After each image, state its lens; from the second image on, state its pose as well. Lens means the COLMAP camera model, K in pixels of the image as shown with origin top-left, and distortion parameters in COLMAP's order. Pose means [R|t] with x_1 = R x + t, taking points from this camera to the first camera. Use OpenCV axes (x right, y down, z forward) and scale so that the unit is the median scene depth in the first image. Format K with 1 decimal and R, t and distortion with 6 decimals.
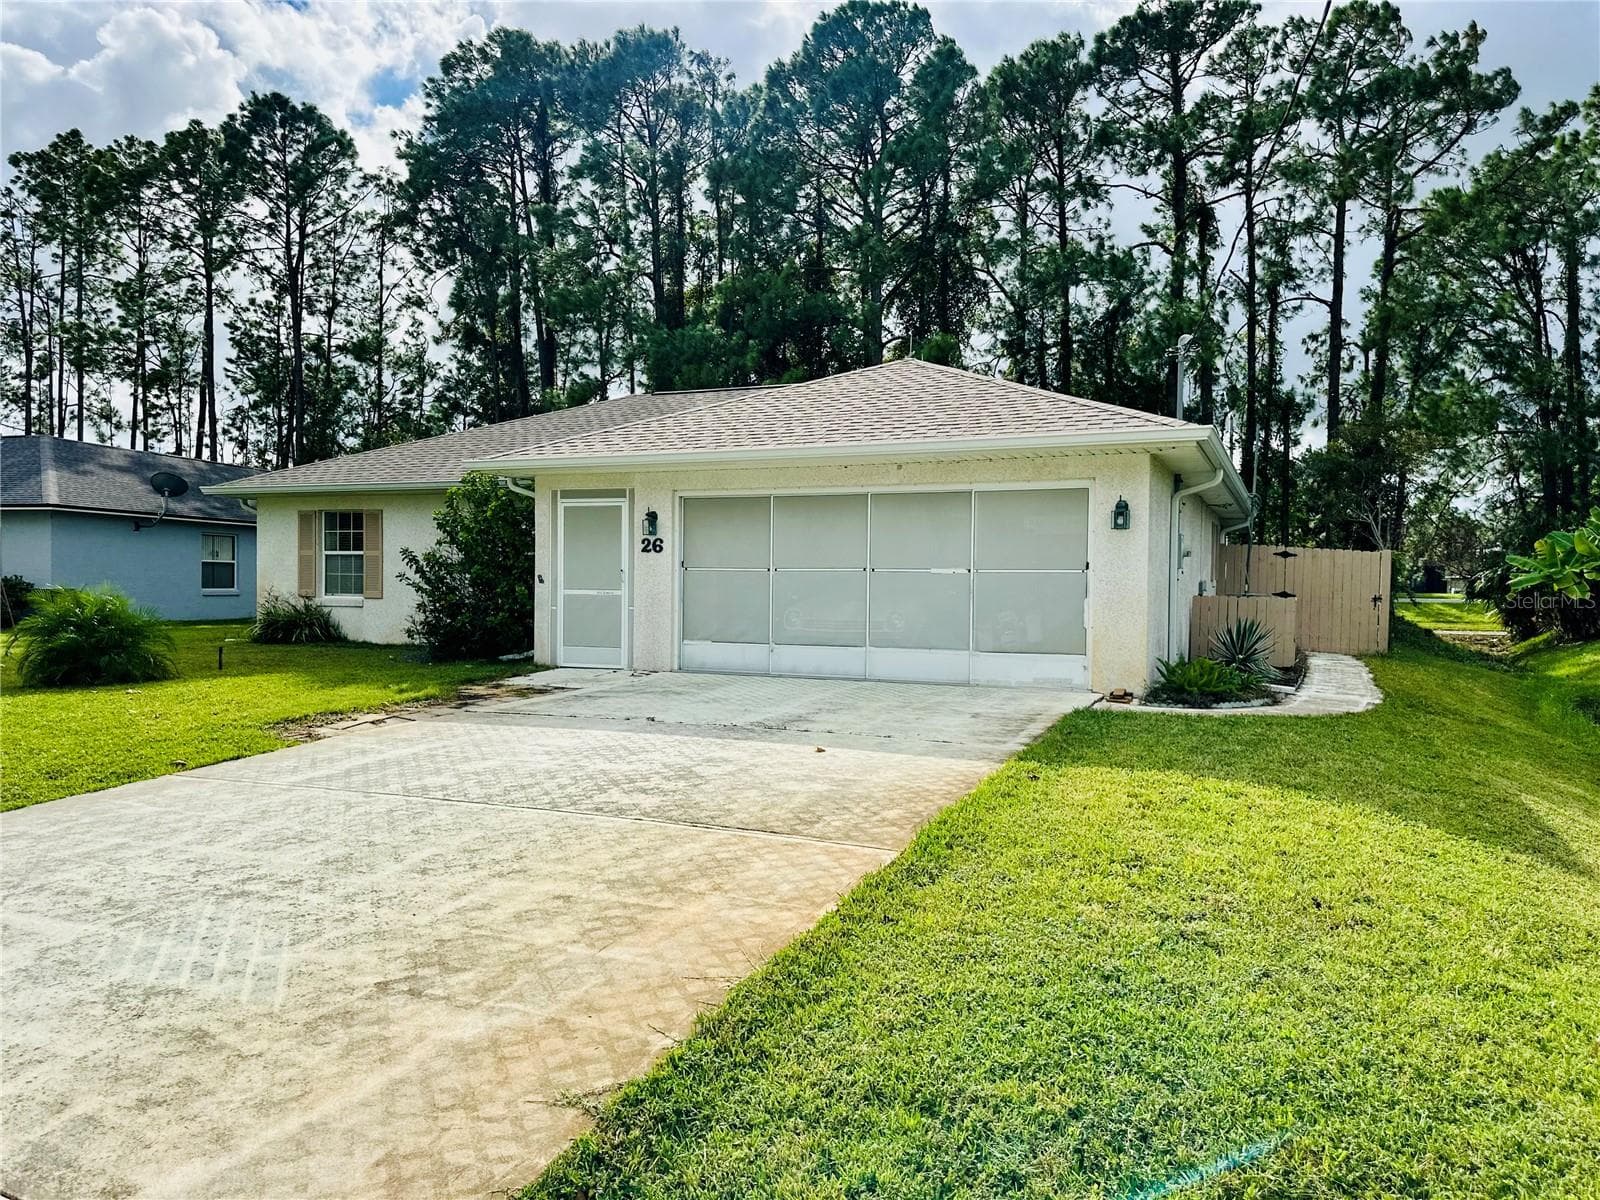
lens RADIAL K [[1139.8, 0, 799.8], [0, 1139.8, 627.6], [0, 0, 1]] dist [-0.018655, -0.003429]
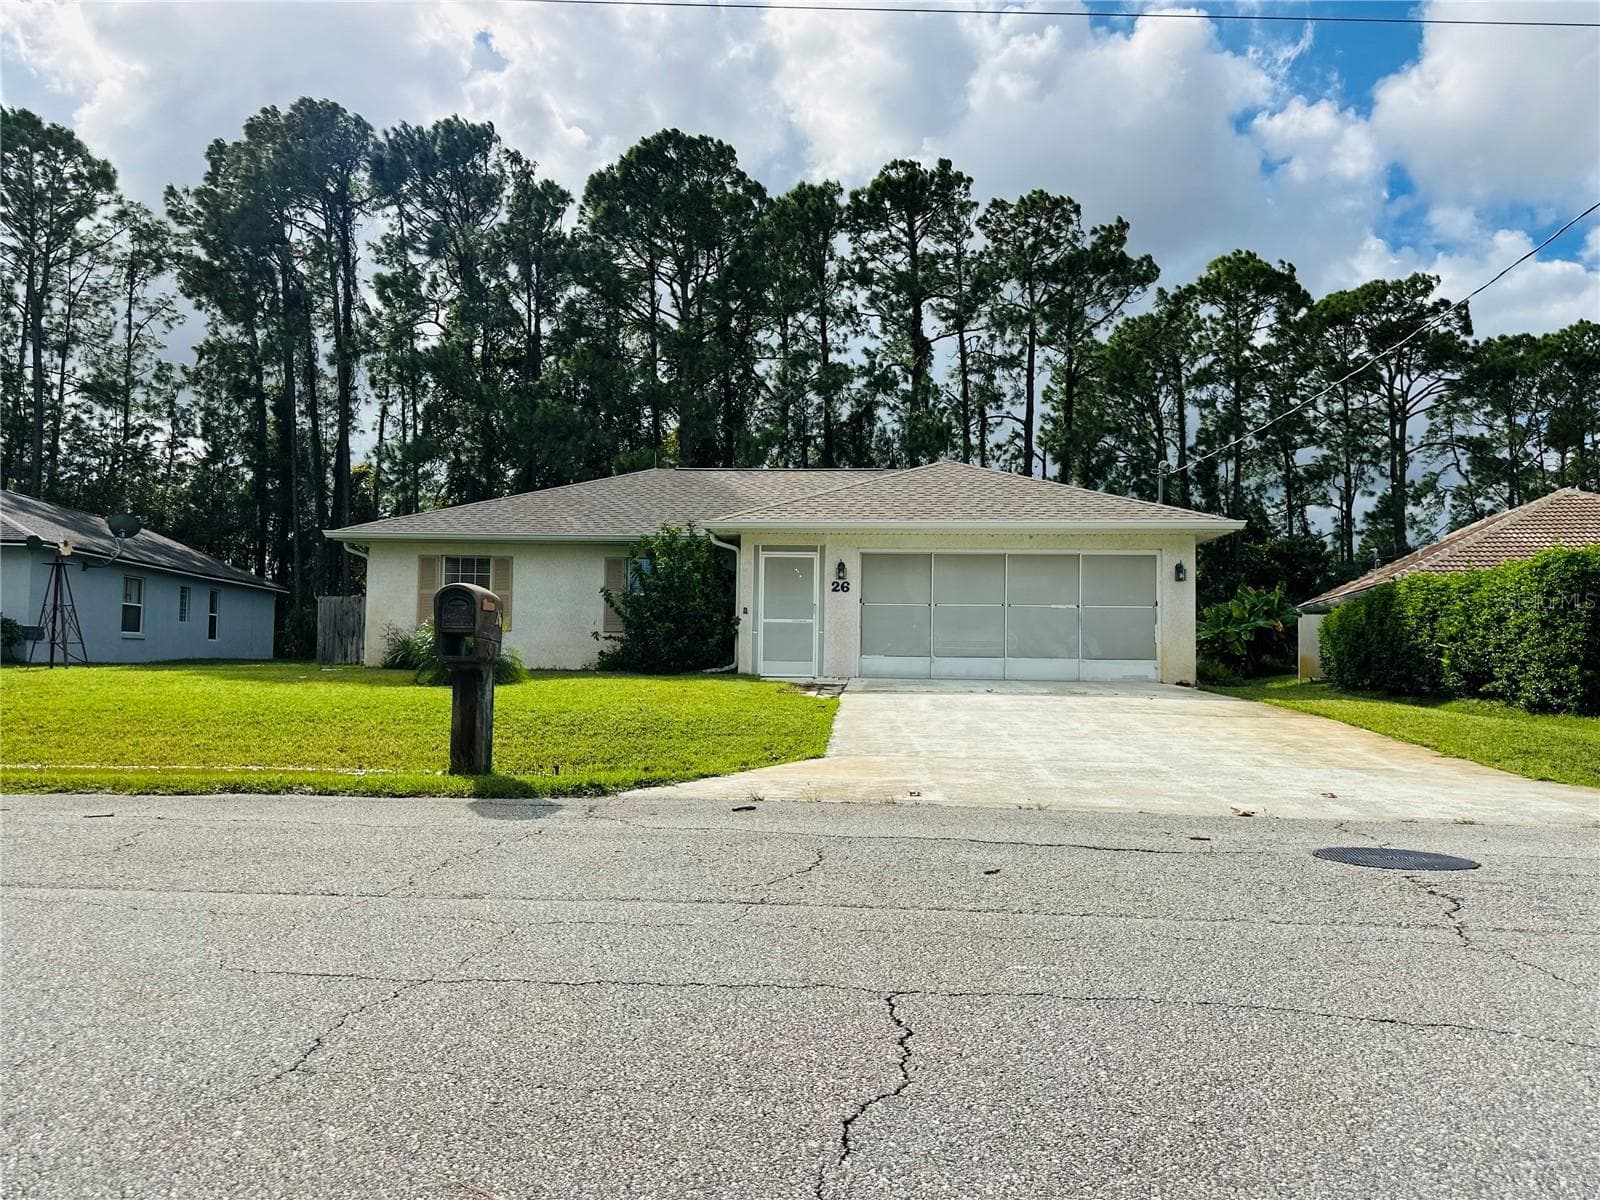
lens RADIAL K [[1128.1, 0, 777.6], [0, 1128.1, 576.6], [0, 0, 1]] dist [0.191487, -0.216661]
pose [[0.940561, 0.025967, 0.338630, -0.246102], [0.010874, 0.994259, -0.106444, 0.022712], [-0.339451, 0.103799, 0.934879, -0.098301]]
